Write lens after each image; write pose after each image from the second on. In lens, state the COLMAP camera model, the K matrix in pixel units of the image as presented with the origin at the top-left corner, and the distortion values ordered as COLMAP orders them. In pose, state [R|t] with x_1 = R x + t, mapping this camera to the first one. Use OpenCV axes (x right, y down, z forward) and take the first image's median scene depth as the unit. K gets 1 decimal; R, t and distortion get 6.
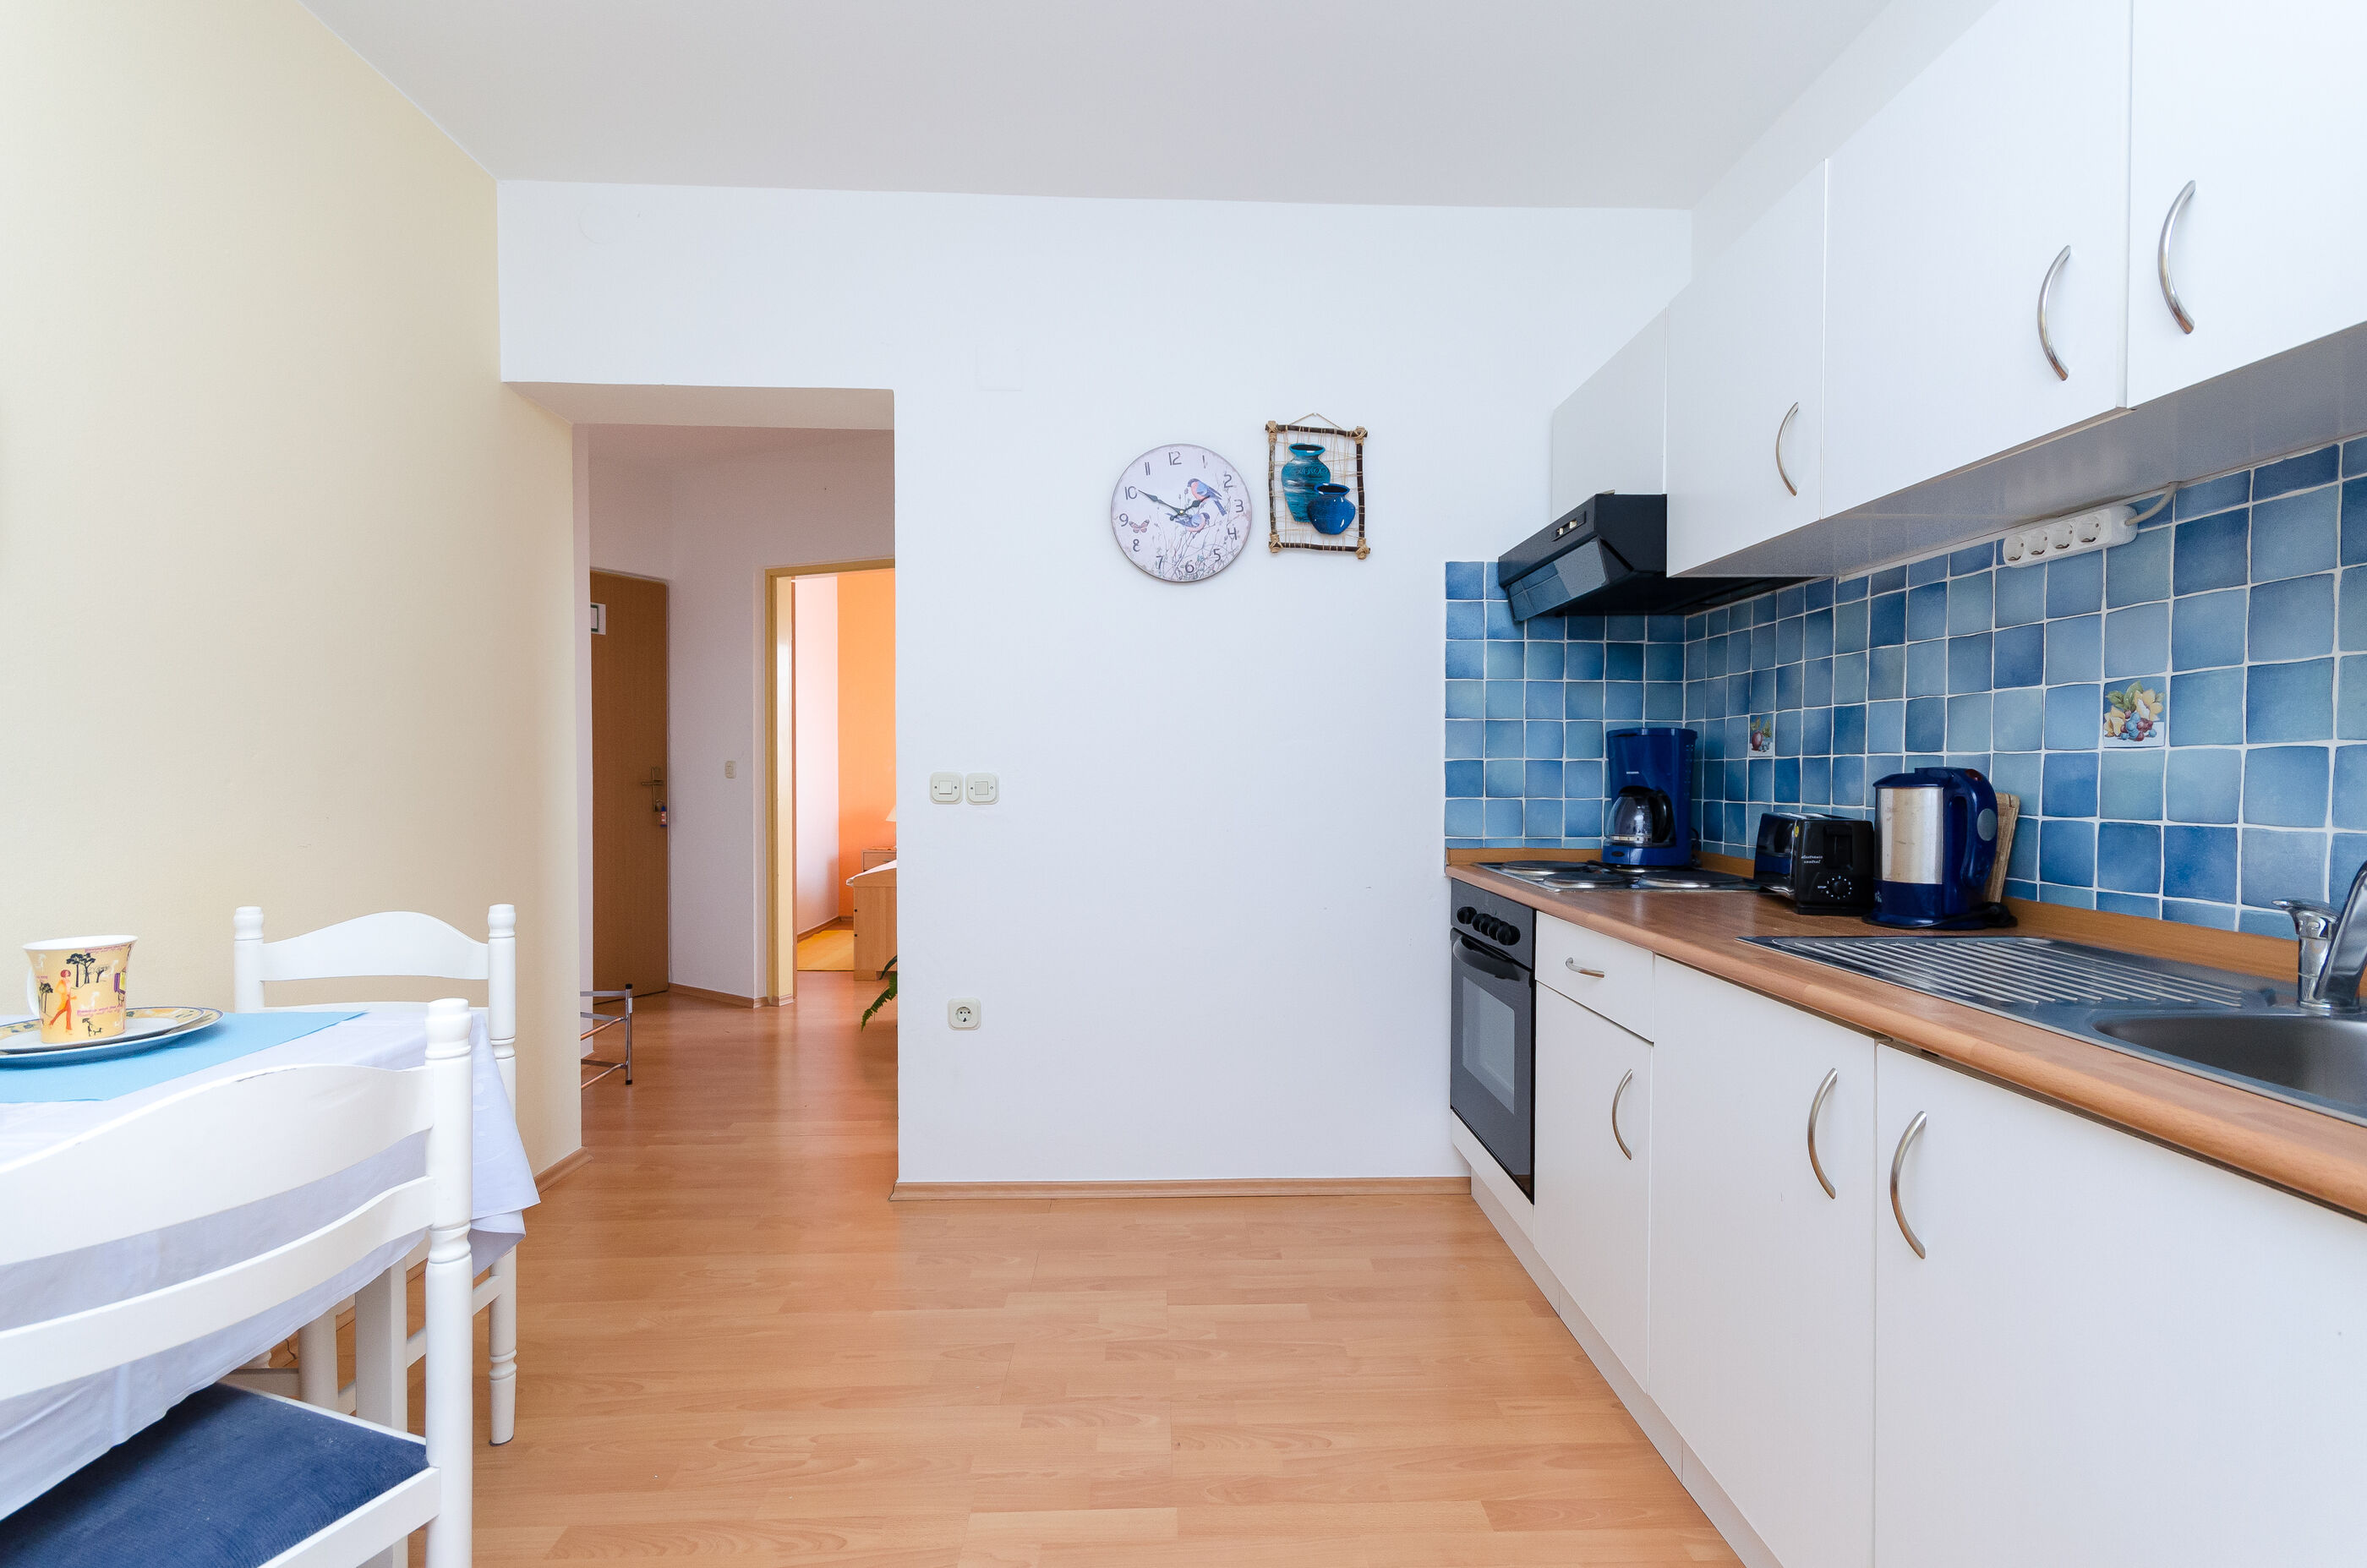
lens RADIAL K [[1032.6, 0, 1243.9], [0, 1032.6, 793.6], [0, 0, 1]] dist [-0.000675, -0.000067]
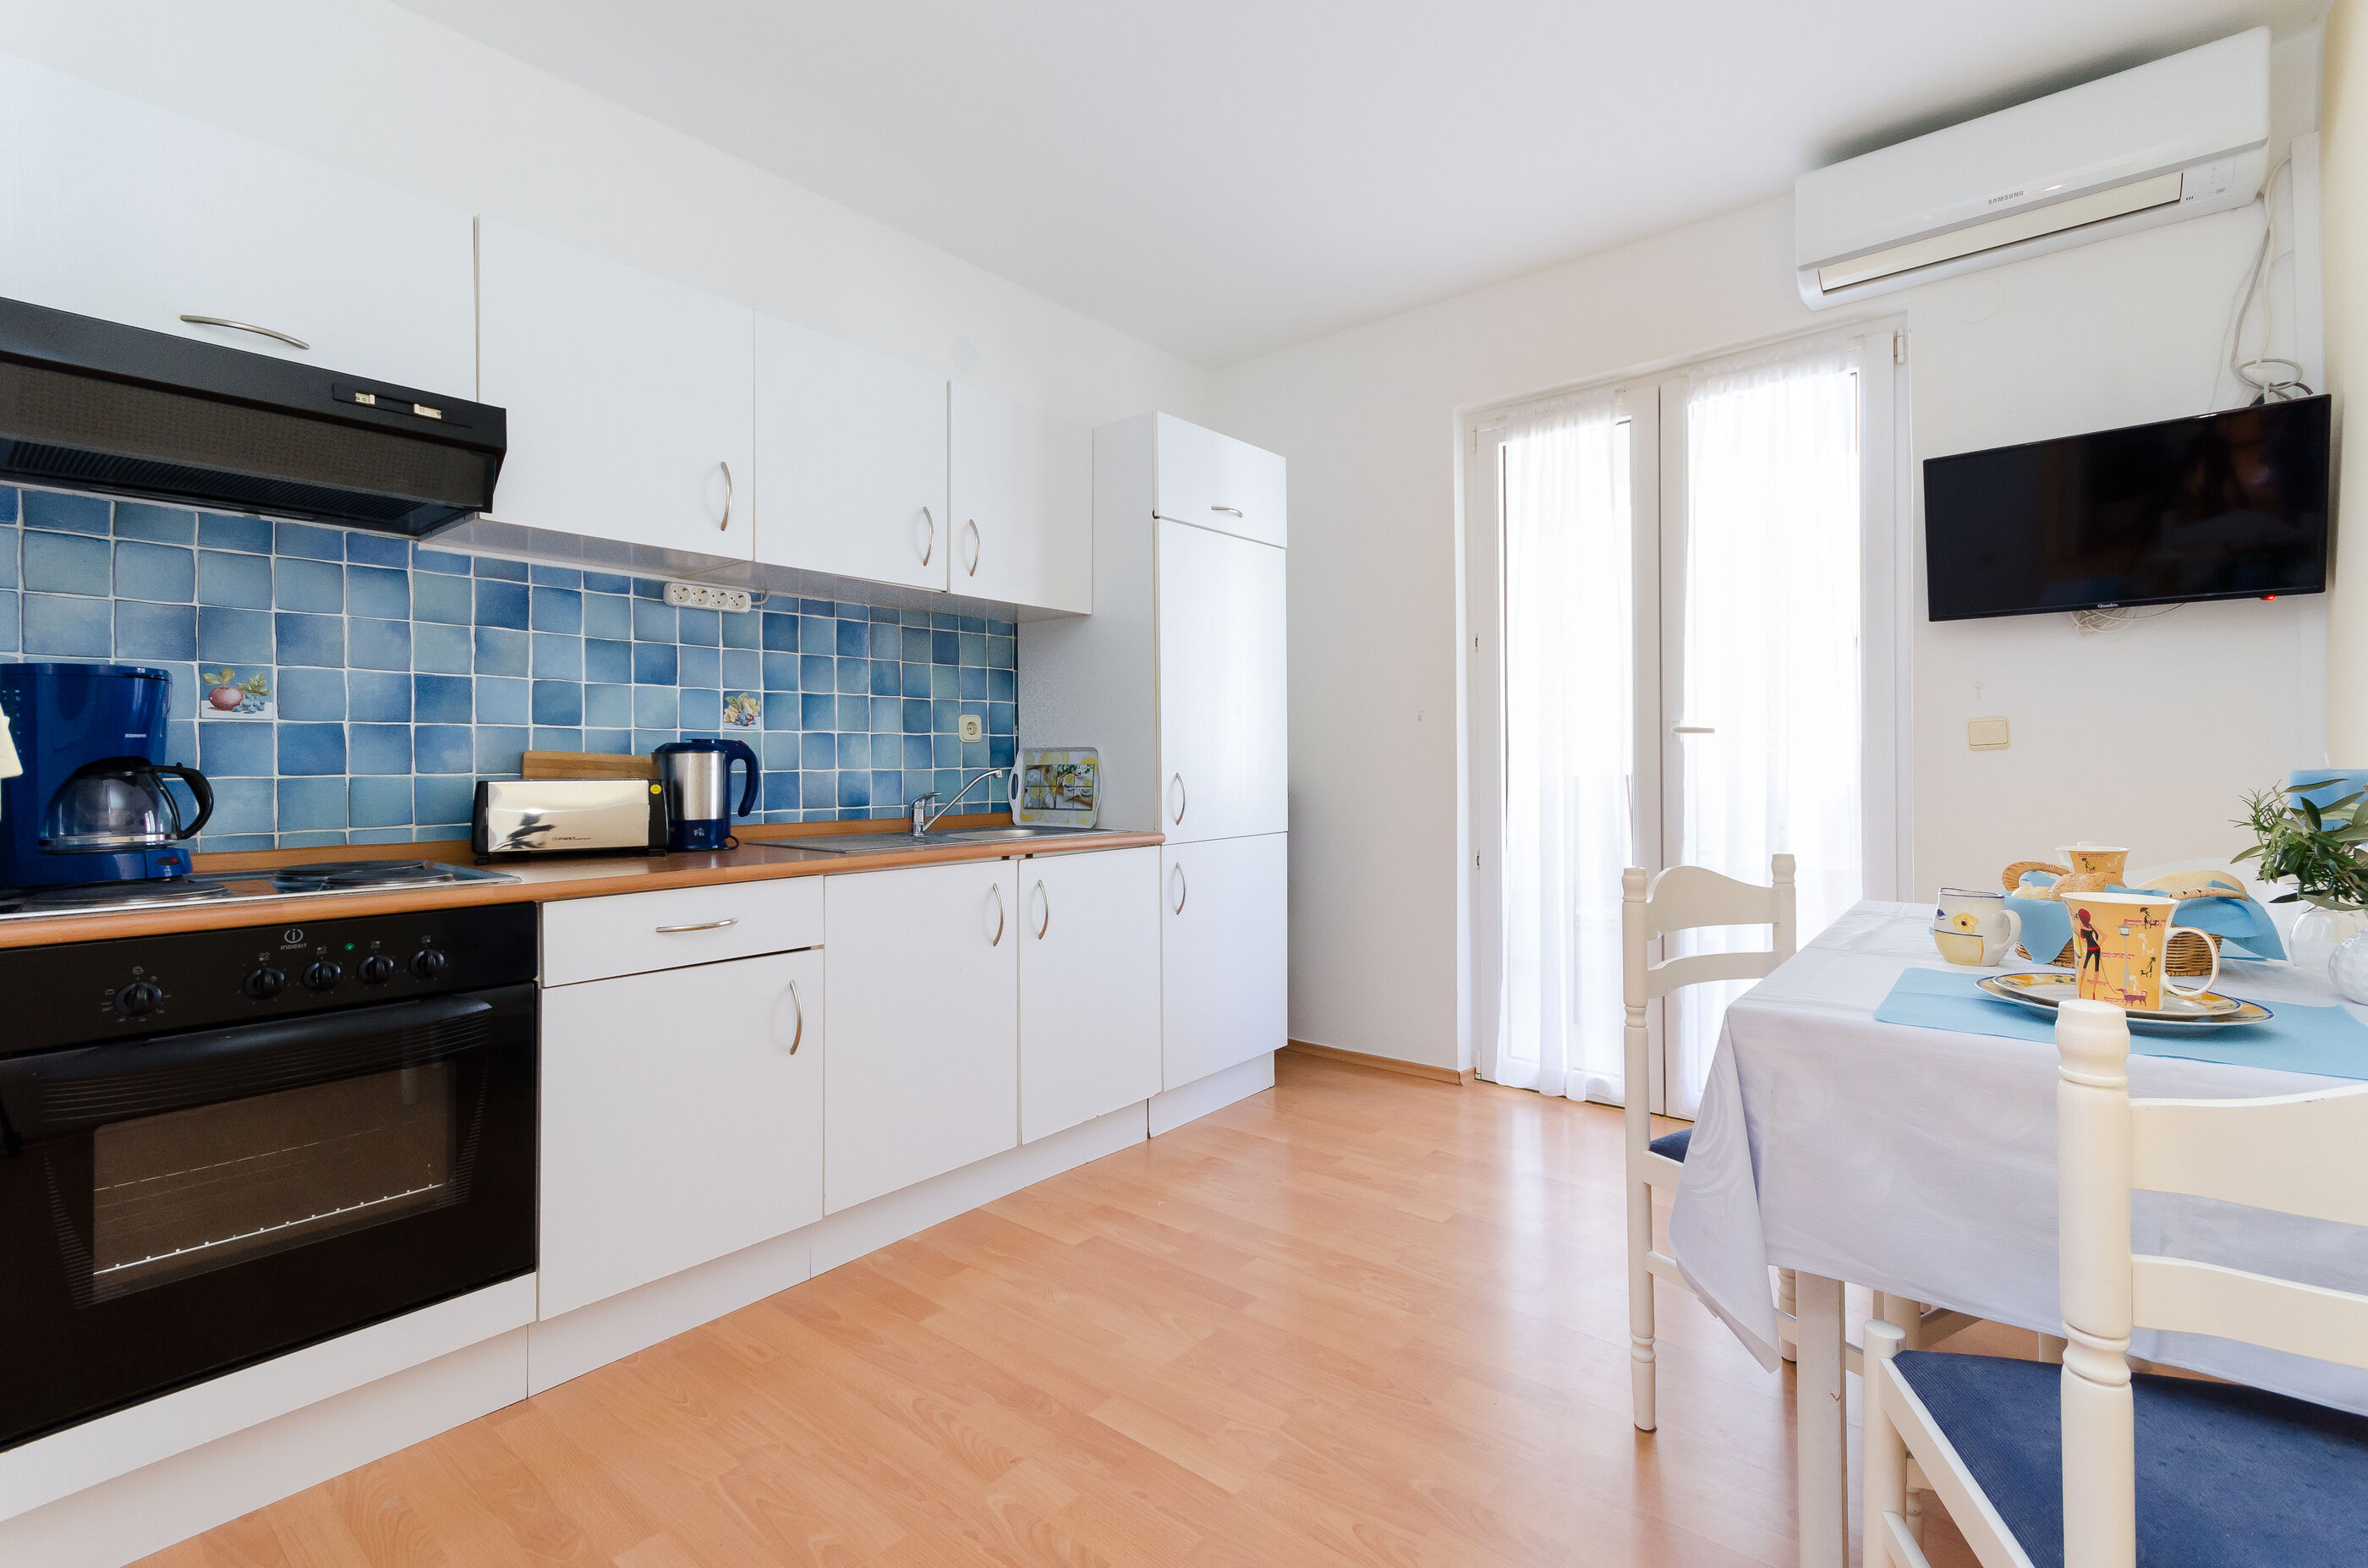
lens RADIAL K [[1031.4, 0, 1181.6], [0, 1031.4, 760.1], [0, 0, 1]] dist [0.002729, 0.000631]
pose [[-0.698184, 0.003697, 0.715908, -0.753980], [0.019063, 0.999728, 0.013428, -0.001949], [-0.715664, 0.023023, -0.698065, 1.383952]]
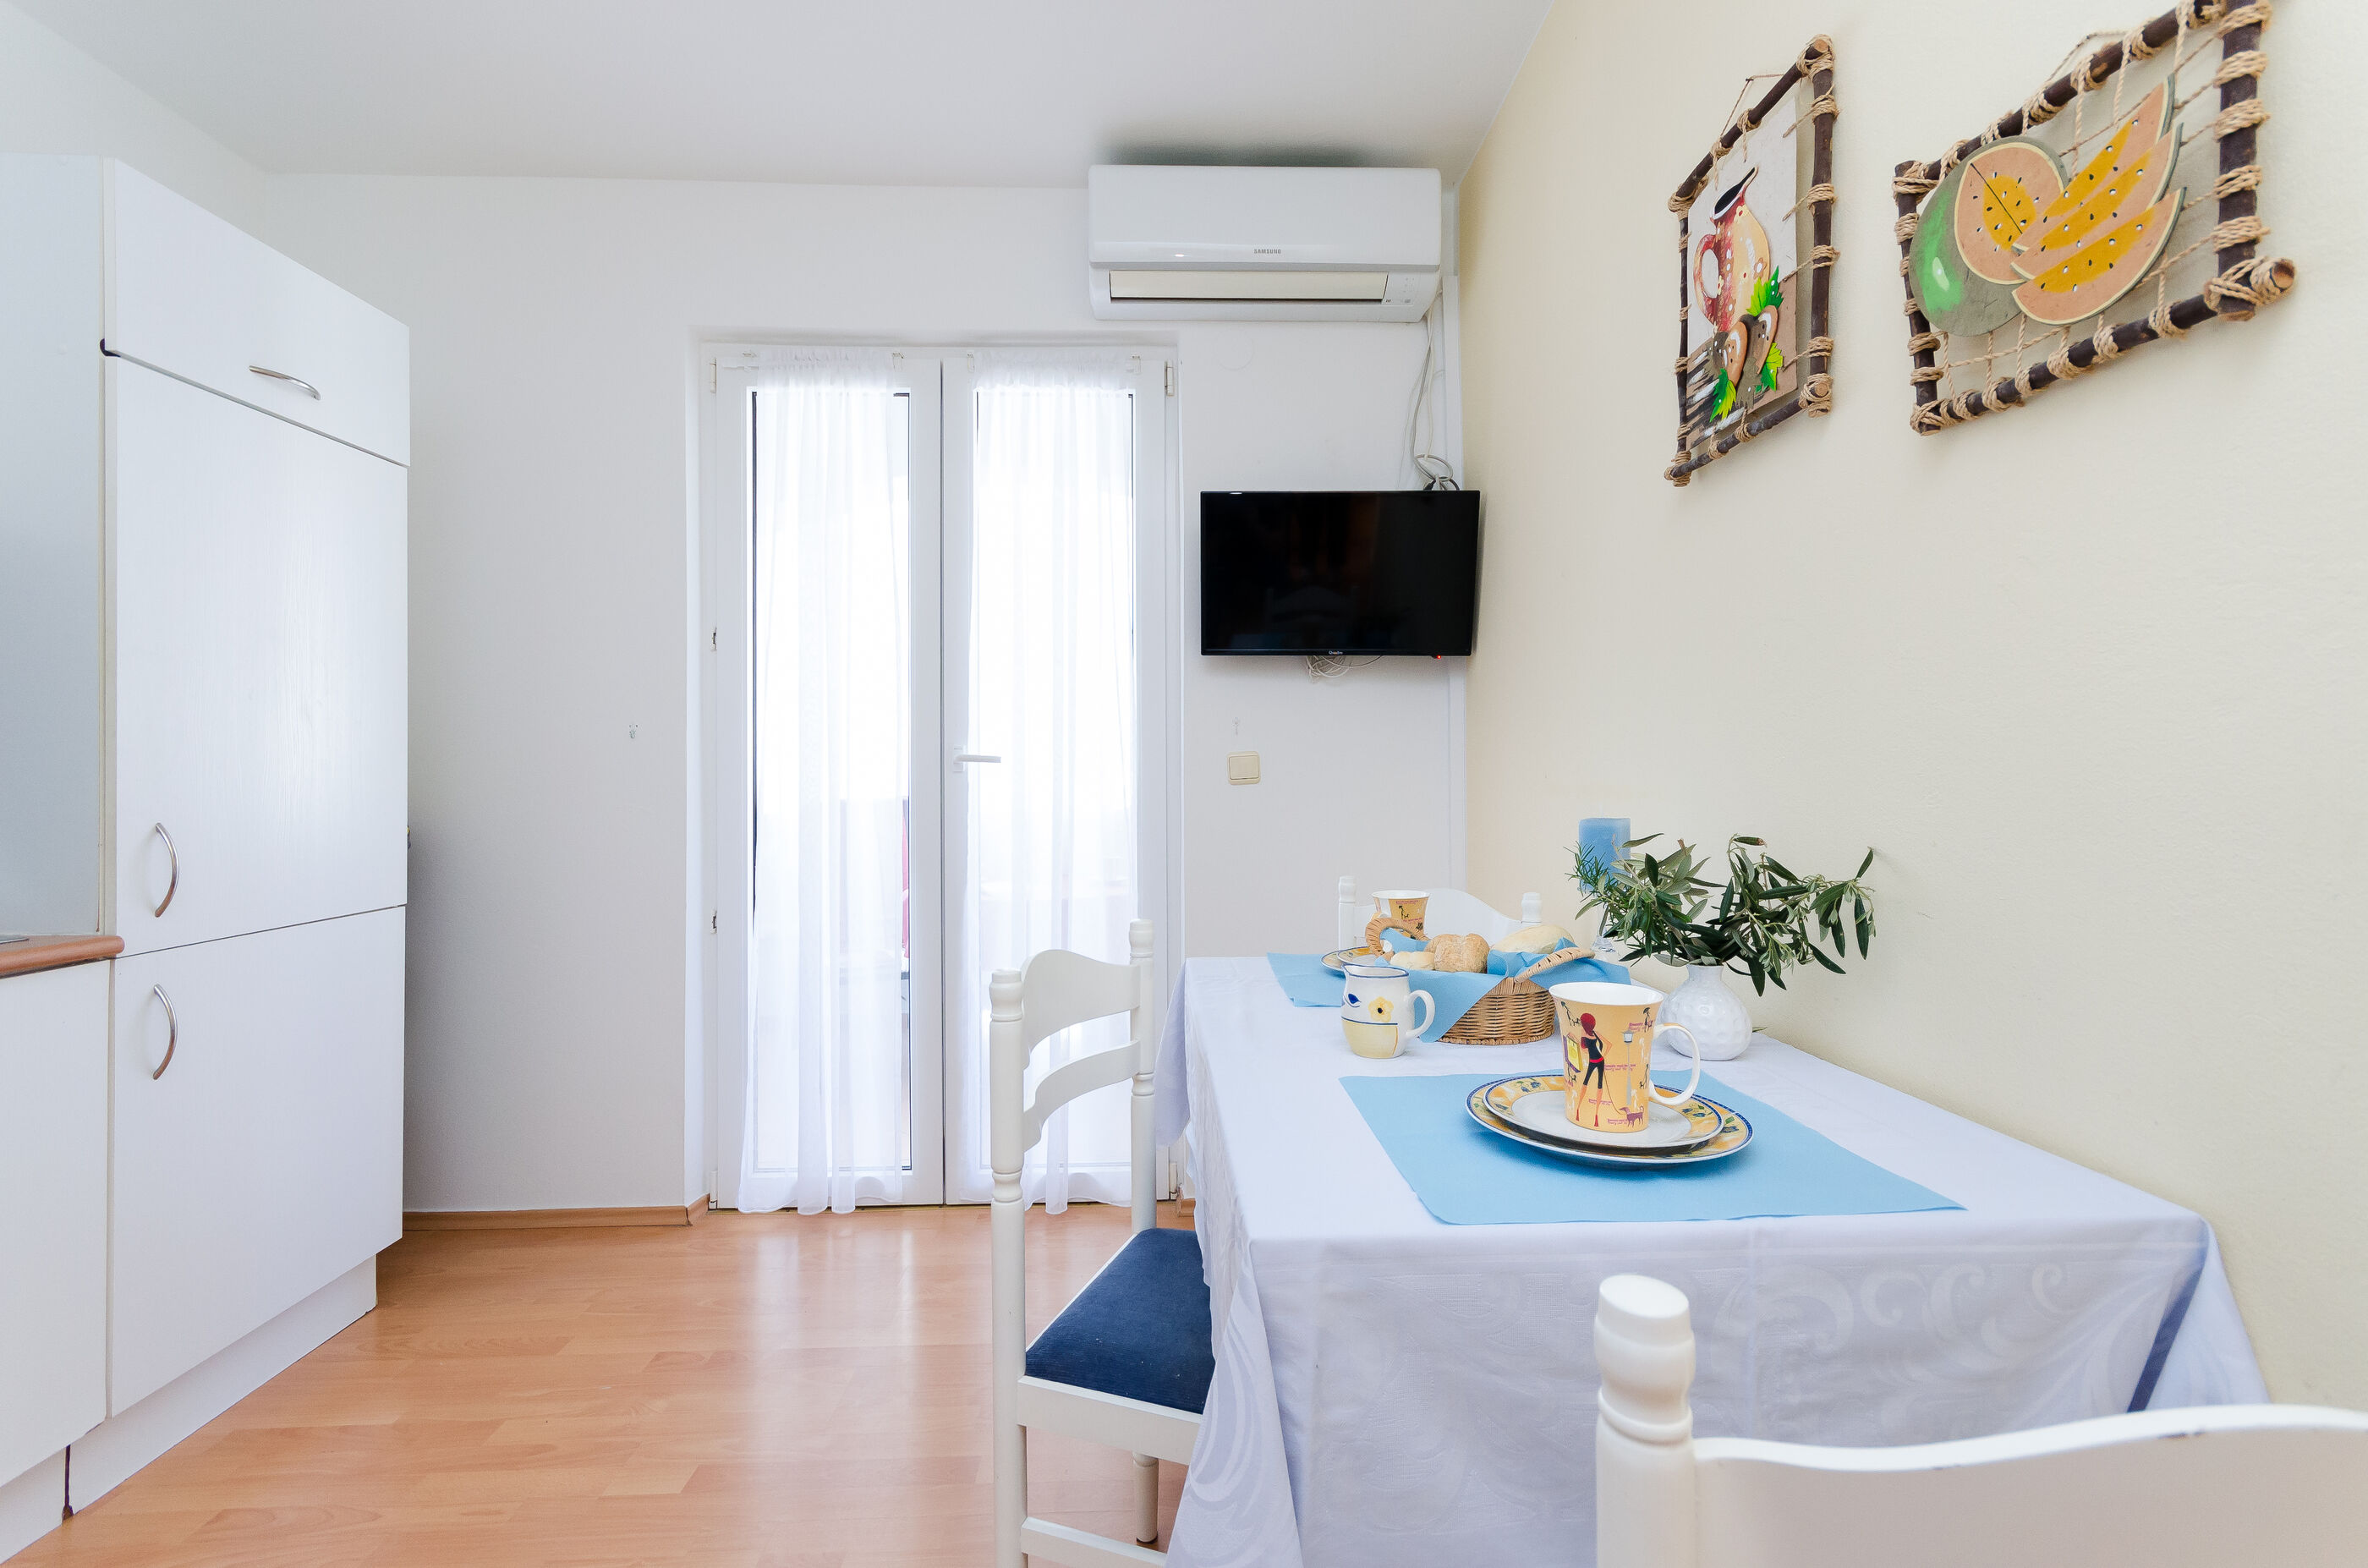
lens RADIAL K [[1047.8, 0, 1177.1], [0, 1047.8, 764.1], [0, 0, 1]] dist [0.008567, 0.000360]
pose [[-0.997397, 0.001645, 0.072083, -0.545191], [0.002548, 0.999919, 0.012442, -0.020759], [-0.072056, 0.012594, -0.997321, 1.116951]]
